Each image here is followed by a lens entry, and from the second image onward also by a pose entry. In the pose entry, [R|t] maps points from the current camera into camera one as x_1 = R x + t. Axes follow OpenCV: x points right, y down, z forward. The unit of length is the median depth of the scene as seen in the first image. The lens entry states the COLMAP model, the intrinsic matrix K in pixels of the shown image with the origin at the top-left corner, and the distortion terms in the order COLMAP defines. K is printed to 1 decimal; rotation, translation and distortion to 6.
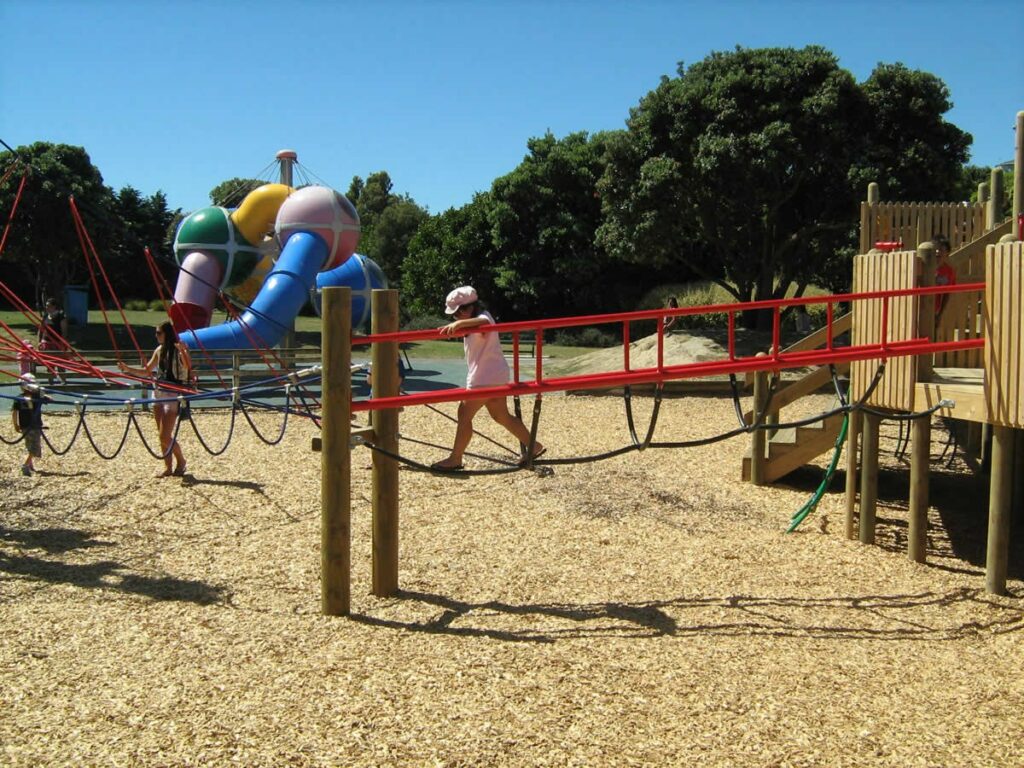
lens RADIAL K [[1179.6, 0, 532.3], [0, 1179.6, 367.7], [0, 0, 1]] dist [-0.143450, 0.107044]
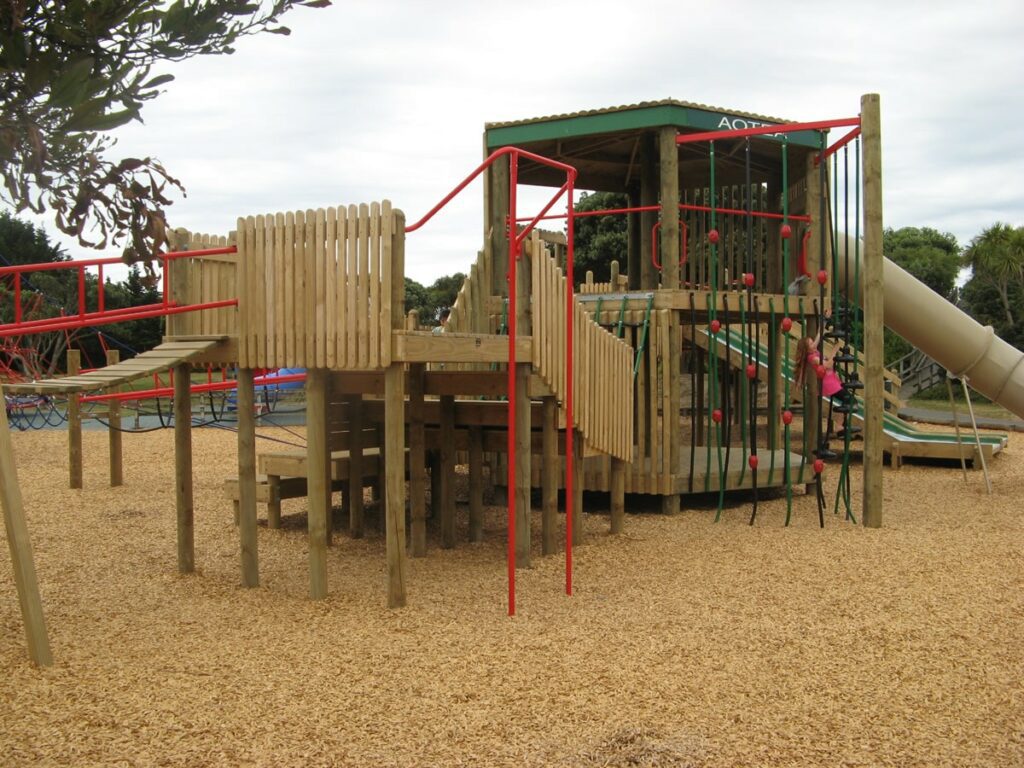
lens RADIAL K [[1058.3, 0, 511.0], [0, 1058.3, 392.4], [0, 0, 1]] dist [-0.200951, 0.251794]
pose [[0.963485, -0.013902, -0.267402, 0.583505], [0.006654, 0.999586, -0.027995, 0.038498], [0.267680, 0.025193, 0.963178, -0.362080]]
